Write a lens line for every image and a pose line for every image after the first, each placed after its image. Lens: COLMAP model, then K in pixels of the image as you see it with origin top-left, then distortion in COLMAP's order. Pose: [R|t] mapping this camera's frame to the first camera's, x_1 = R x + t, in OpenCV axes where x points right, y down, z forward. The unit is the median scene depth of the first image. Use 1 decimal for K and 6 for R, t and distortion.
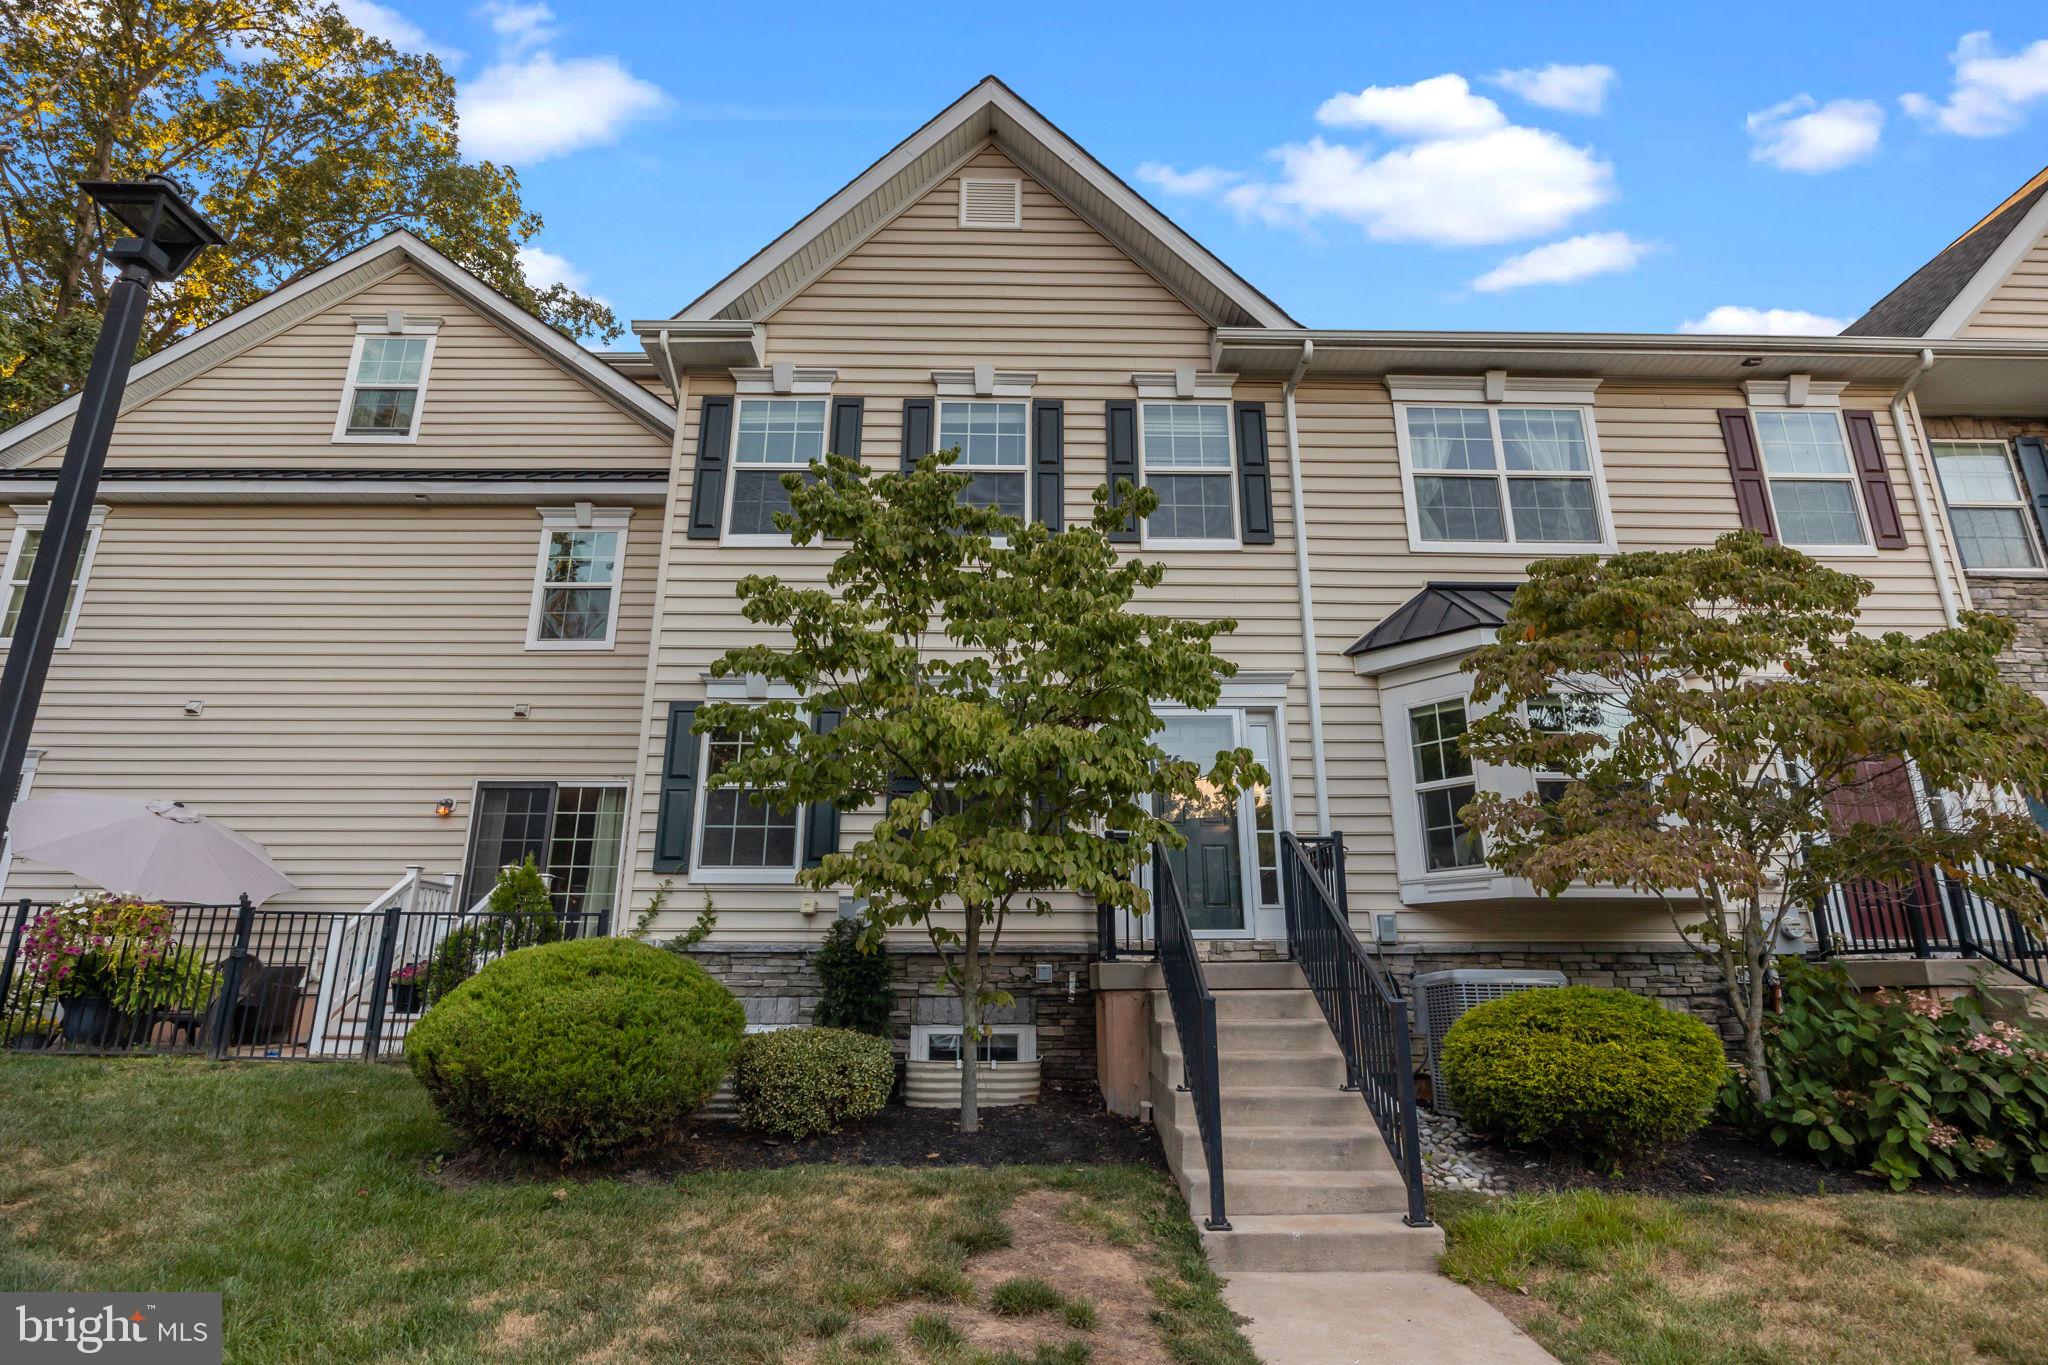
lens RADIAL K [[973.9, 0, 1012.9], [0, 973.9, 683.4], [0, 0, 1]] dist [-0.008599, 0.000137]
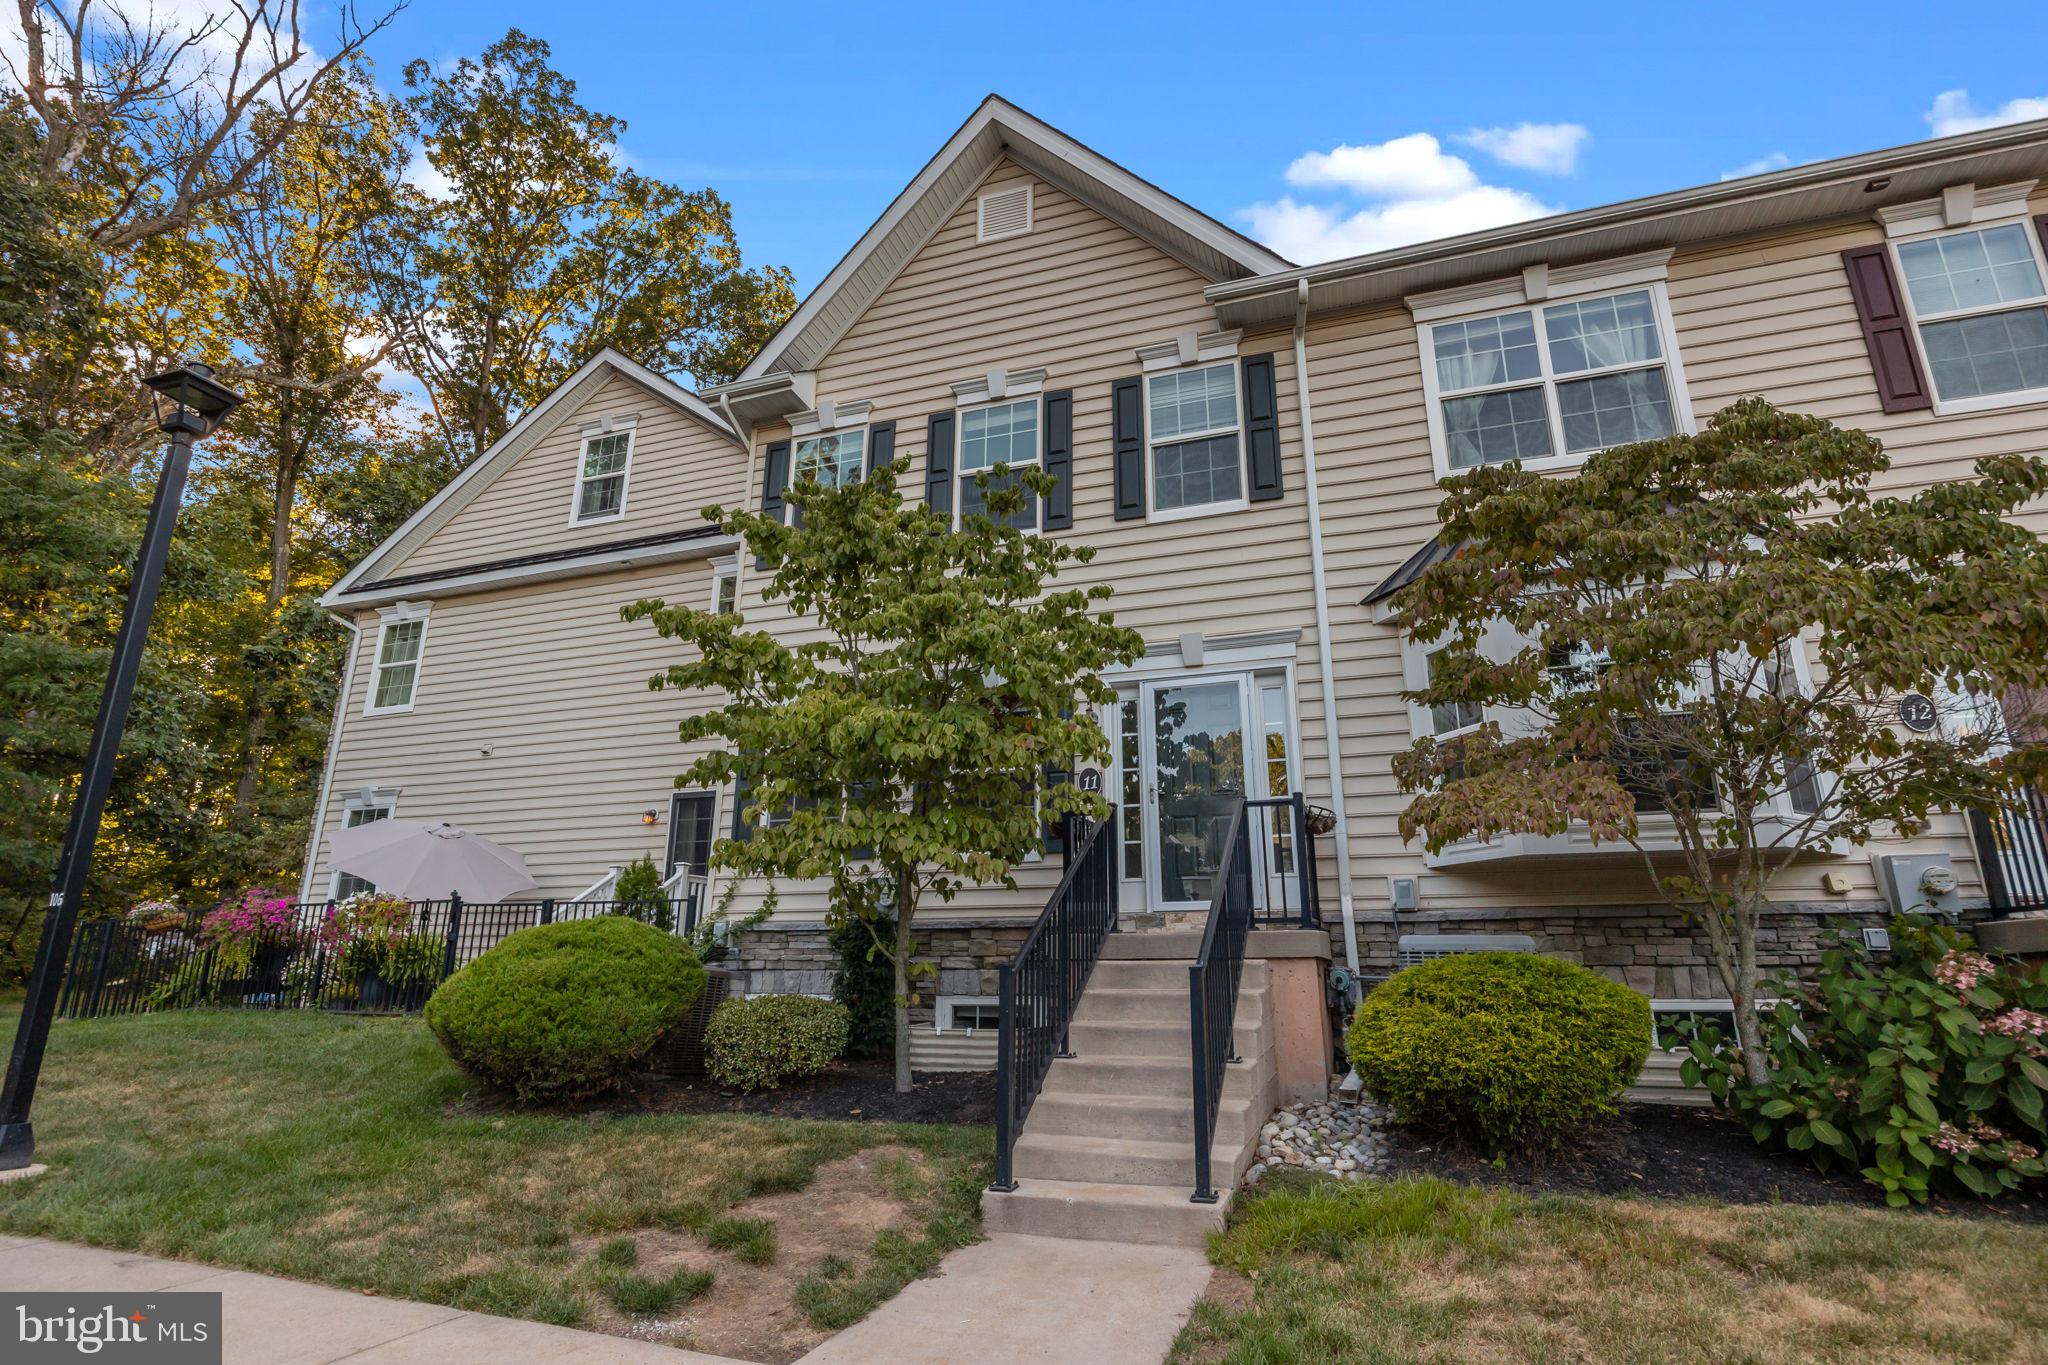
lens RADIAL K [[933.9, 0, 1013.9], [0, 933.9, 681.4], [0, 0, 1]] dist [-0.008118, 0.000145]
pose [[0.950509, -0.093786, -0.296205, 0.265076], [0.094608, 0.995447, -0.011591, 0.021778], [0.295943, -0.017006, 0.955054, 0.039675]]
